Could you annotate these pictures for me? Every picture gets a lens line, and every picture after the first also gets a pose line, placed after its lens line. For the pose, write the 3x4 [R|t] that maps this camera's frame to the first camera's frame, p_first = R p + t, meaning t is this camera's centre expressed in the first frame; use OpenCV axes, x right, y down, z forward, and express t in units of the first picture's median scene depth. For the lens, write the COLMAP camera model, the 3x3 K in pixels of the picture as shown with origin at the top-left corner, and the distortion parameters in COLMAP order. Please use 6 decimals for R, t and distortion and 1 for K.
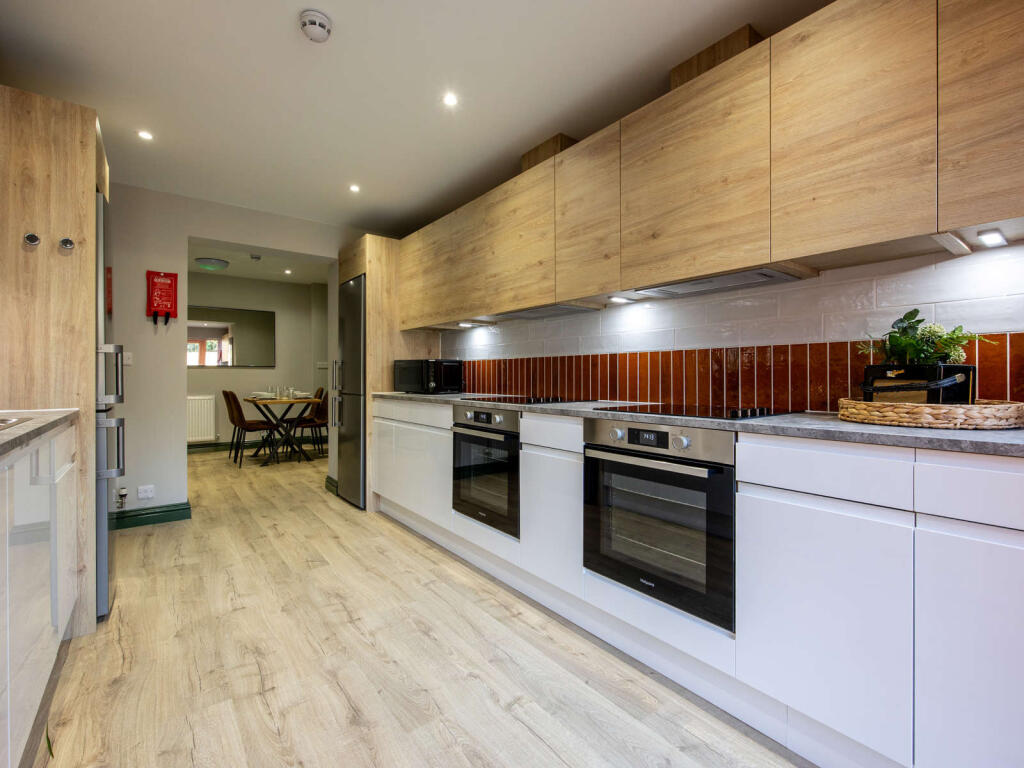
lens RADIAL K [[464.8, 0, 517.2], [0, 464.8, 378.9], [0, 0, 1]] dist [-0.001379, -0.000510]
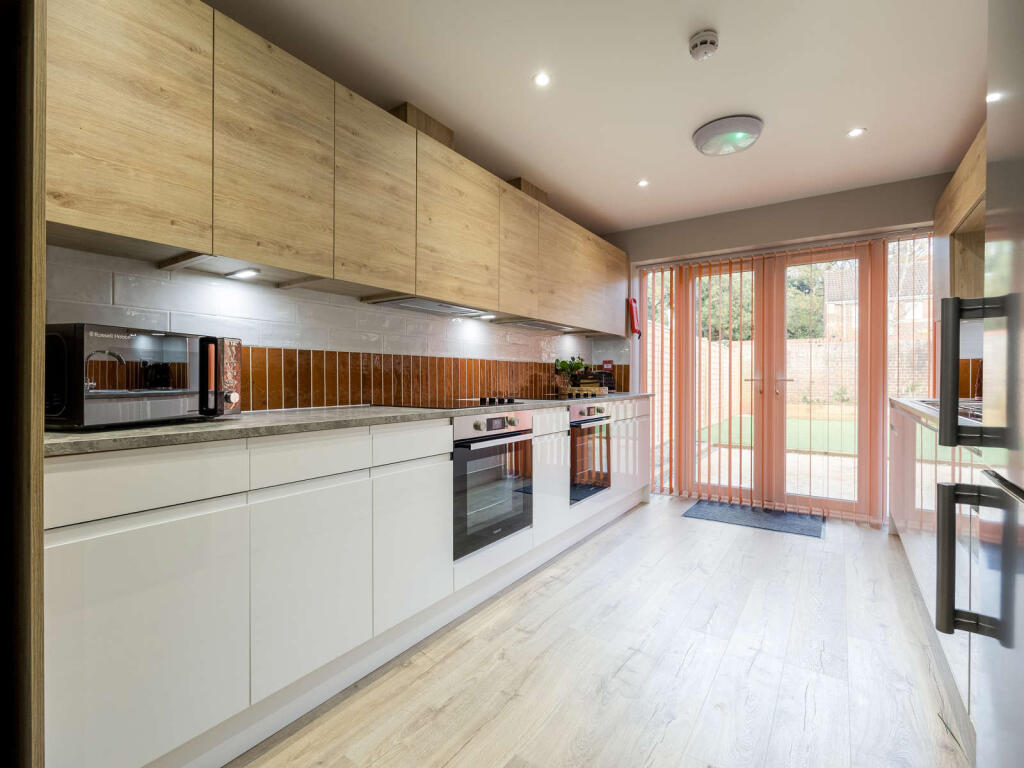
lens RADIAL K [[456.6, 0, 522.5], [0, 456.6, 382.2], [0, 0, 1]] dist [0.000185, -0.000139]
pose [[-0.296072, -0.007970, 0.955132, -0.914347], [0.005811, 0.999932, 0.010145, -0.005622], [-0.955148, 0.008554, -0.296005, 1.190853]]
